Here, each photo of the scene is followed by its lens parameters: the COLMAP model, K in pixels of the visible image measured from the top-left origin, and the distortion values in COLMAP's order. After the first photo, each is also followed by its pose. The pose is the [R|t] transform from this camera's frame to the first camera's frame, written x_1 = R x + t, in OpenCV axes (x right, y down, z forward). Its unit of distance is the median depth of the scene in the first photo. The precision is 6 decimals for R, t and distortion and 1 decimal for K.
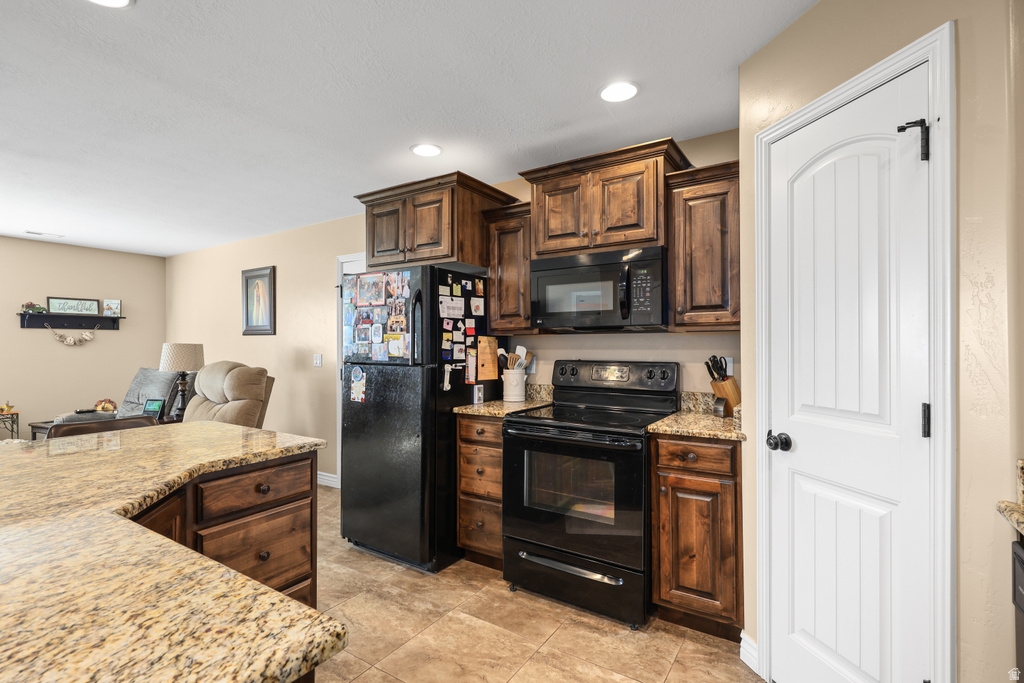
lens RADIAL K [[481.7, 0, 506.4], [0, 481.7, 342.9], [0, 0, 1]] dist [-0.001242, 0.000260]
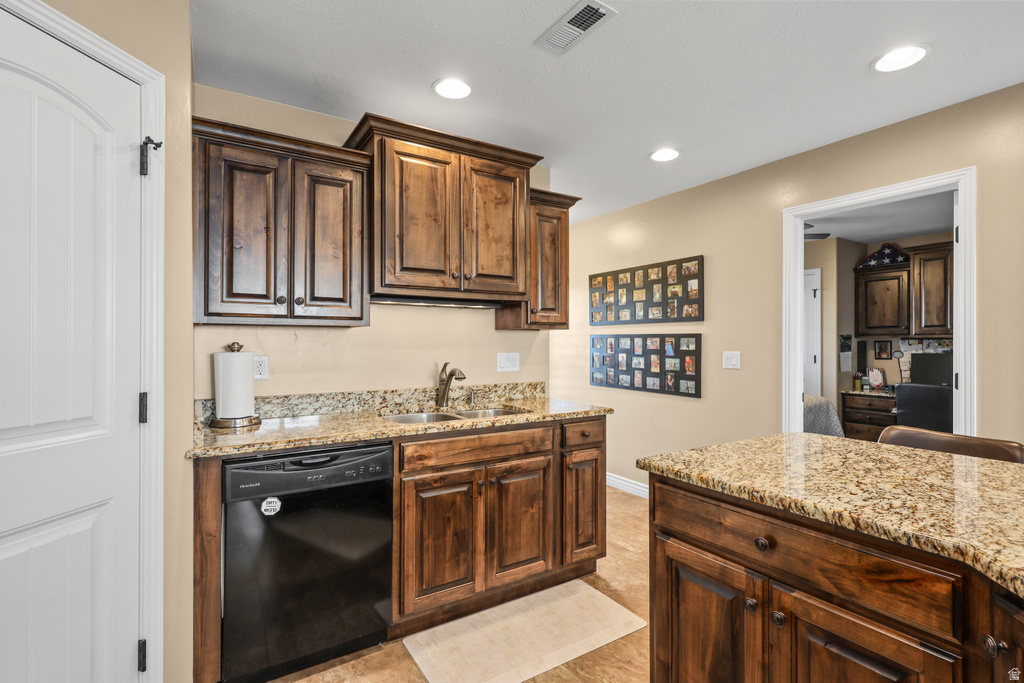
lens RADIAL K [[481.7, 0, 506.4], [0, 481.7, 342.9], [0, 0, 1]] dist [-0.001242, 0.000260]
pose [[-0.906830, 0.000608, 0.421497, -0.169604], [-0.001286, 0.999990, -0.004208, 0.006439], [-0.421495, -0.004358, -0.906820, 0.770973]]
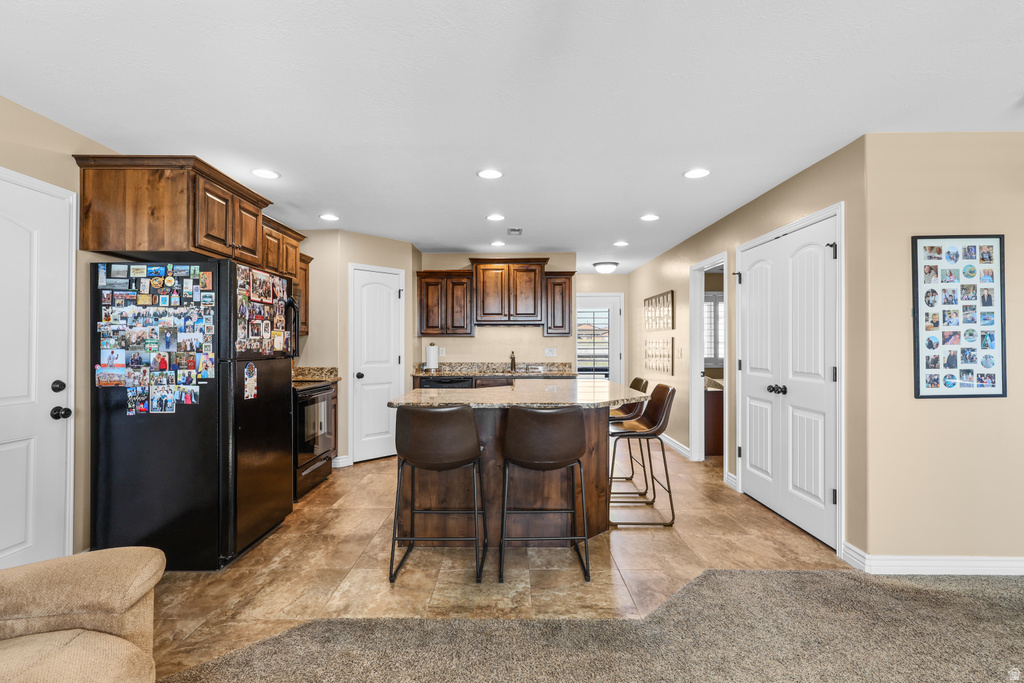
lens RADIAL K [[485.2, 0, 505.0], [0, 485.2, 338.2], [0, 0, 1]] dist [-0.001119, -0.000070]
pose [[-0.536258, 0.009891, 0.843996, -1.496161], [-0.003785, 0.999893, -0.014123, 0.012974], [-0.844046, -0.010768, -0.536163, 1.161989]]
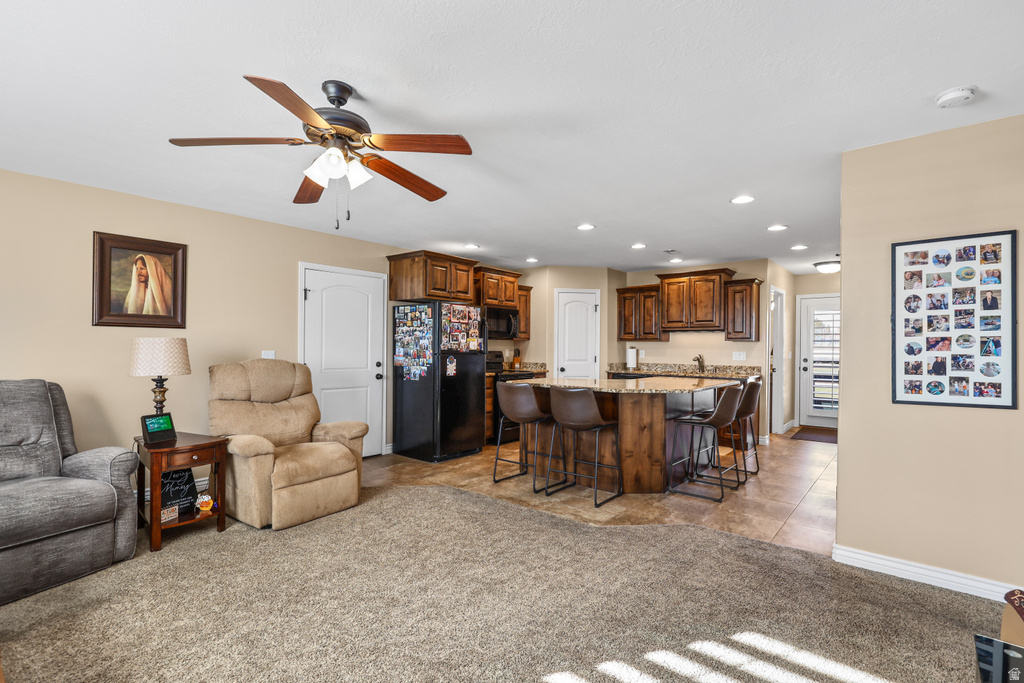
lens RADIAL K [[481.7, 0, 506.4], [0, 481.7, 342.9], [0, 0, 1]] dist [-0.001242, 0.000260]
pose [[0.123798, 0.007308, 0.992281, -2.178578], [-0.013152, 0.999897, -0.005724, 0.009866], [-0.992220, -0.012342, 0.123881, 0.615893]]
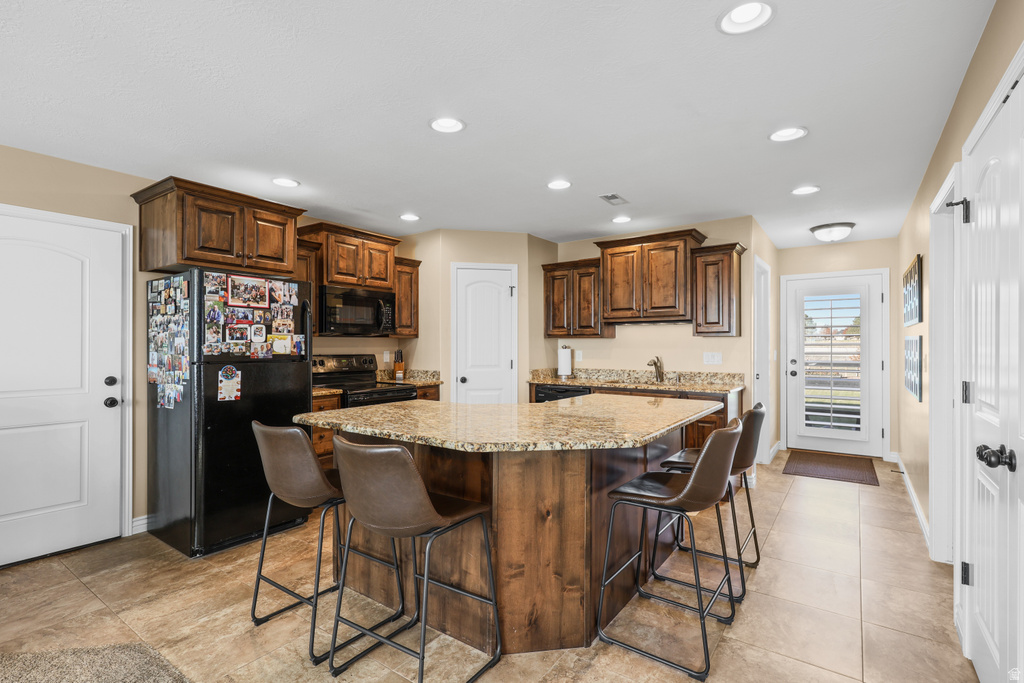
lens RADIAL K [[481.7, 0, 506.4], [0, 481.7, 342.9], [0, 0, 1]] dist [-0.001242, 0.000260]
pose [[0.045770, 0.005383, 0.998938, -1.367847], [-0.004204, 0.999978, -0.005196, 0.005193], [-0.998943, -0.003962, 0.045791, 0.401166]]
